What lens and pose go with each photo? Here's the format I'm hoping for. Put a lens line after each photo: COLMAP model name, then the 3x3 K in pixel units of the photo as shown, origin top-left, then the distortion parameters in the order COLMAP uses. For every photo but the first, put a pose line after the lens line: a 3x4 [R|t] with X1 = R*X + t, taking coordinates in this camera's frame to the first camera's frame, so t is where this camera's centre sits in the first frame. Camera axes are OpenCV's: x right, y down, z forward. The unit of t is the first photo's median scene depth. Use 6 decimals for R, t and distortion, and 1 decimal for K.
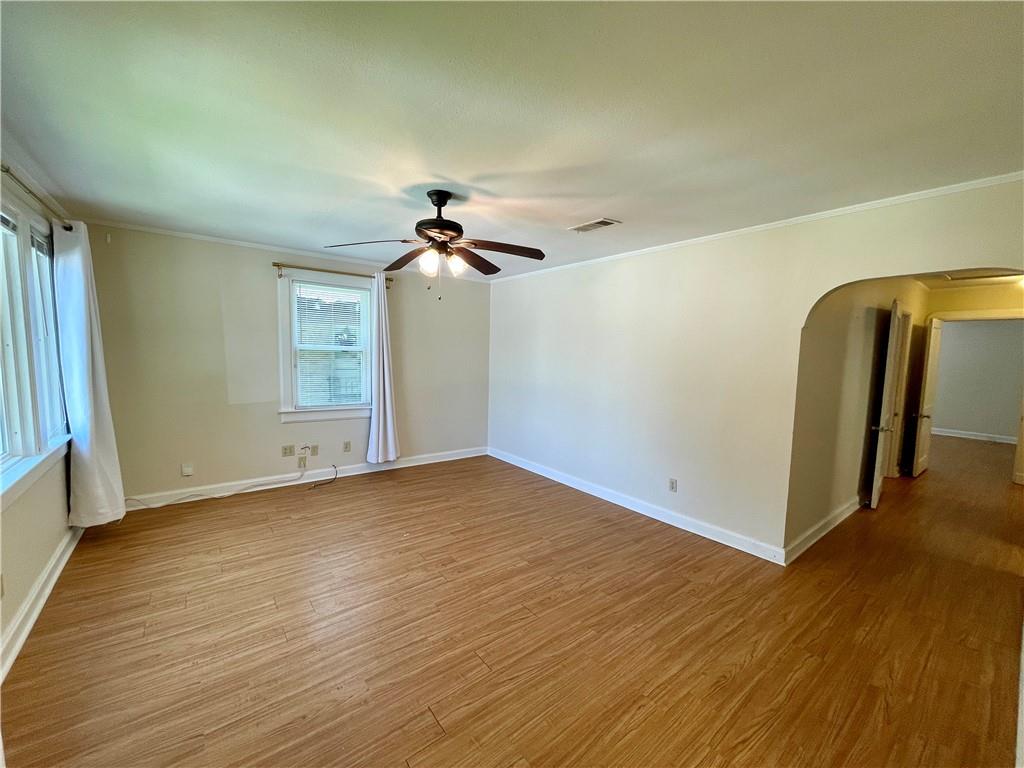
lens RADIAL K [[413.5, 0, 514.1], [0, 413.5, 389.7], [0, 0, 1]] dist [-0.006799, 0.004899]
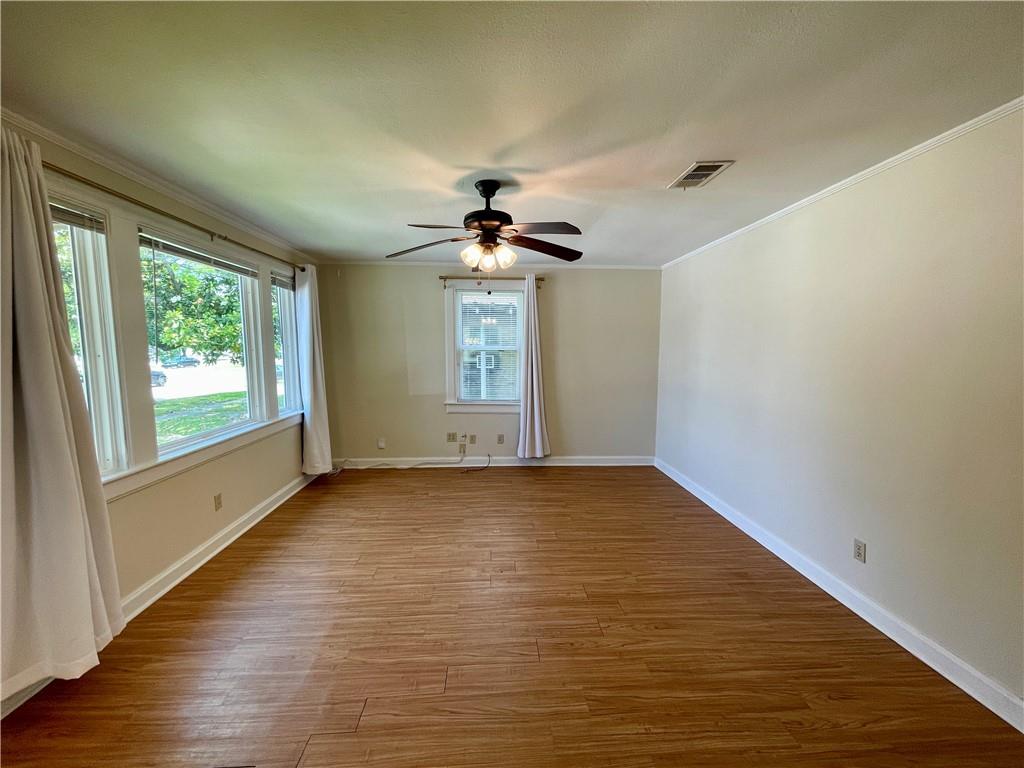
lens RADIAL K [[413.5, 0, 514.1], [0, 413.5, 389.7], [0, 0, 1]] dist [-0.006799, 0.004899]
pose [[0.822052, 0.035735, -0.568289, 0.307119], [-0.035729, 0.999299, 0.011155, -0.006010], [0.568290, 0.011135, 0.822753, 0.174705]]
